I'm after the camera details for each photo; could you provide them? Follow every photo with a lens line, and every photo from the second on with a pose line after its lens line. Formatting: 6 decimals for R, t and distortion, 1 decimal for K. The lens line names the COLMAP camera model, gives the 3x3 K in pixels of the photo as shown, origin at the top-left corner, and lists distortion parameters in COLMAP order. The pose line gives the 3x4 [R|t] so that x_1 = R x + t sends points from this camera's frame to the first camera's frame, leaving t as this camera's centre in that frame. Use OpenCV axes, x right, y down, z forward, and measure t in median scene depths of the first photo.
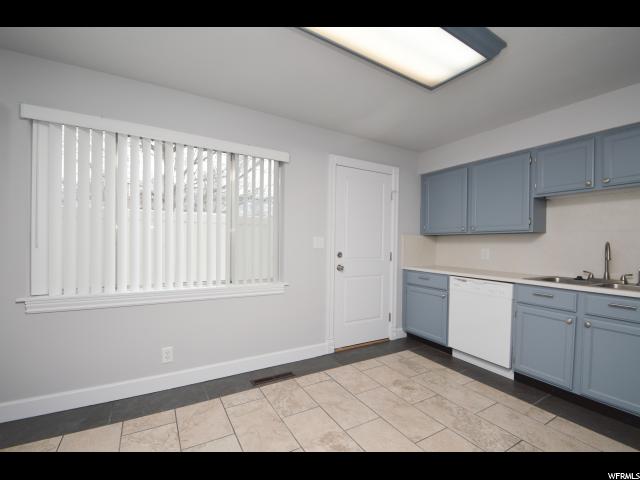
lens RADIAL K [[284.1, 0, 319.9], [0, 284.1, 245.6], [0, 0, 1]] dist [-0.002392, -0.000294]
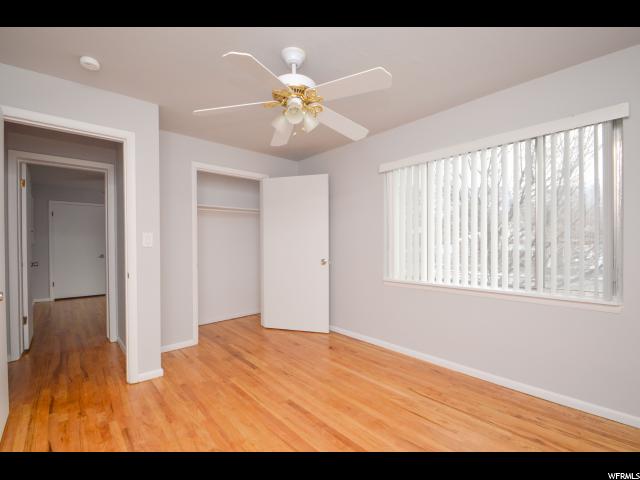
lens RADIAL K [[284.1, 0, 319.9], [0, 284.1, 245.6], [0, 0, 1]] dist [-0.002392, -0.000294]
pose [[0.205479, -0.004826, -0.978650, 0.372444], [0.001555, 0.999988, -0.004605, -0.000119], [0.978660, -0.000576, 0.205484, 0.189050]]
